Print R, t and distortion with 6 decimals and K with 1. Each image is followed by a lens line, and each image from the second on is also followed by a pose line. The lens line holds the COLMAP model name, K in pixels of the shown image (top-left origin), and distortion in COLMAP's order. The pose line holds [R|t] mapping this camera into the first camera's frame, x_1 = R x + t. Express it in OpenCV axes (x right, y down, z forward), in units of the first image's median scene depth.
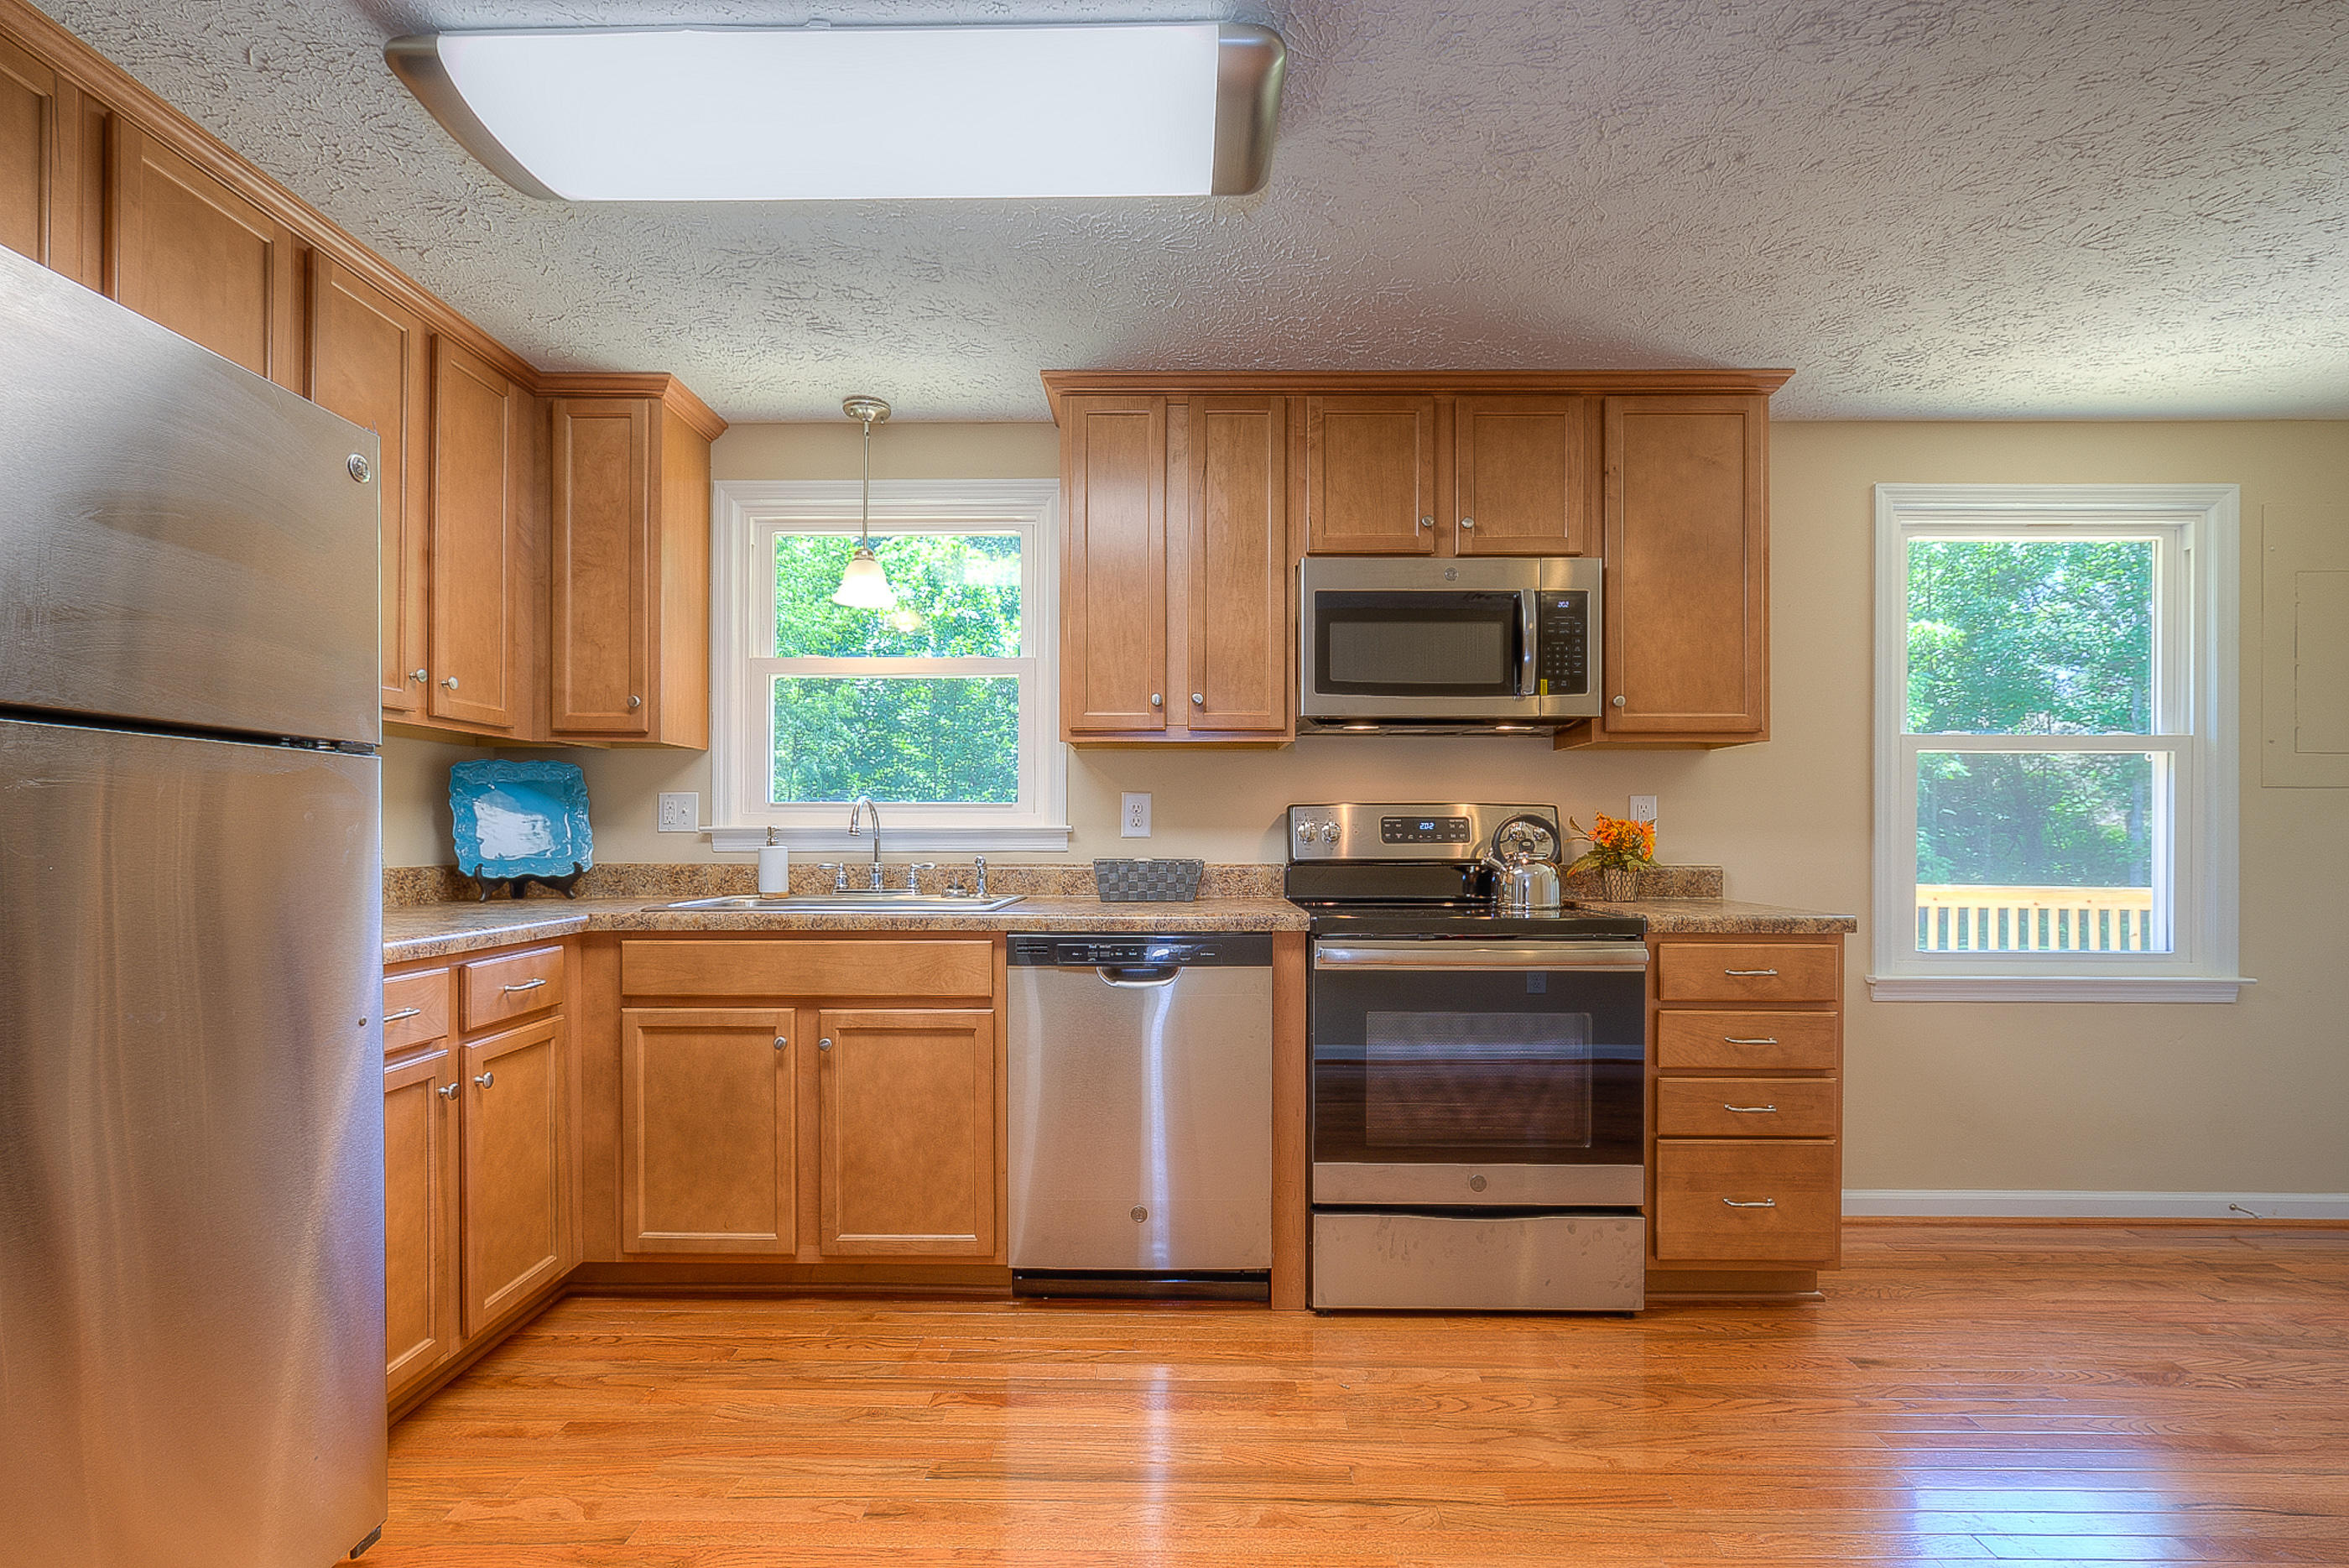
lens RADIAL K [[1062.9, 0, 1177.6], [0, 1062.9, 834.2], [0, 0, 1]] dist [-0.007876, 0.004924]
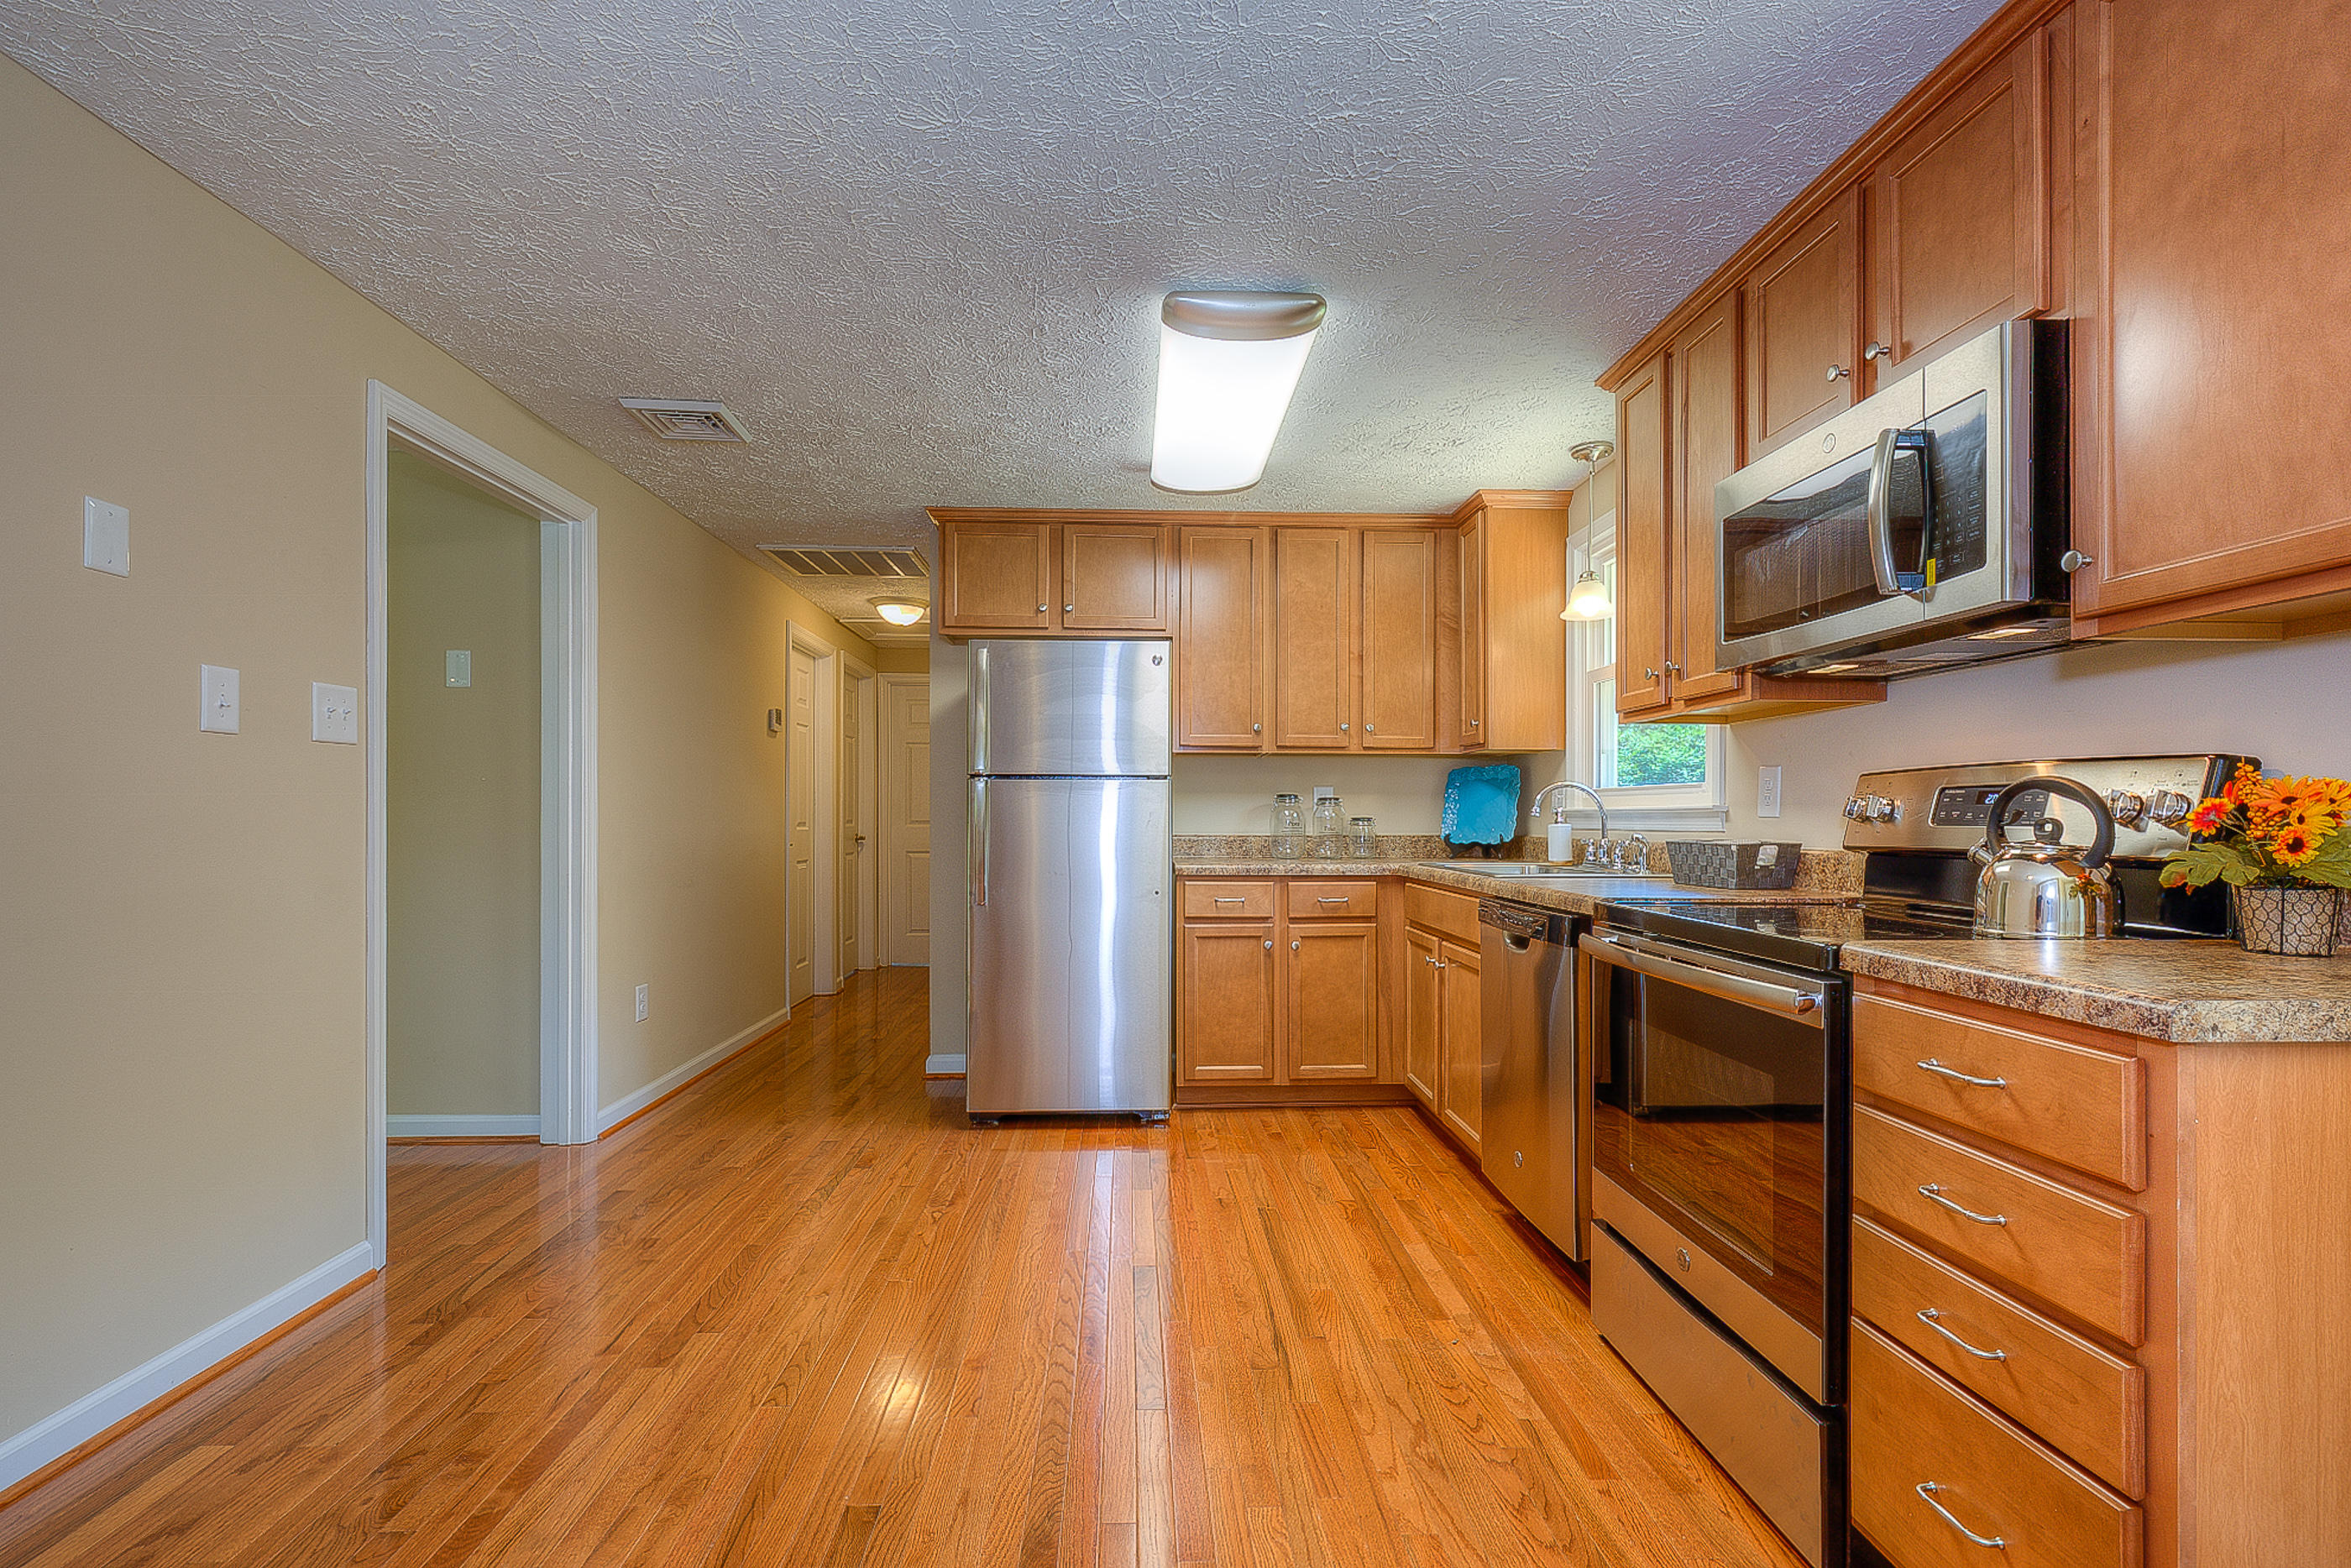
lens RADIAL K [[1063.6, 0, 1183.5], [0, 1063.6, 817.1], [0, 0, 1]] dist [-0.007876, 0.004924]
pose [[0.062323, -0.000501, -0.998056, 0.928889], [-0.002128, 0.999998, -0.000635, 0.005144], [0.998054, 0.002164, 0.062322, 0.524970]]
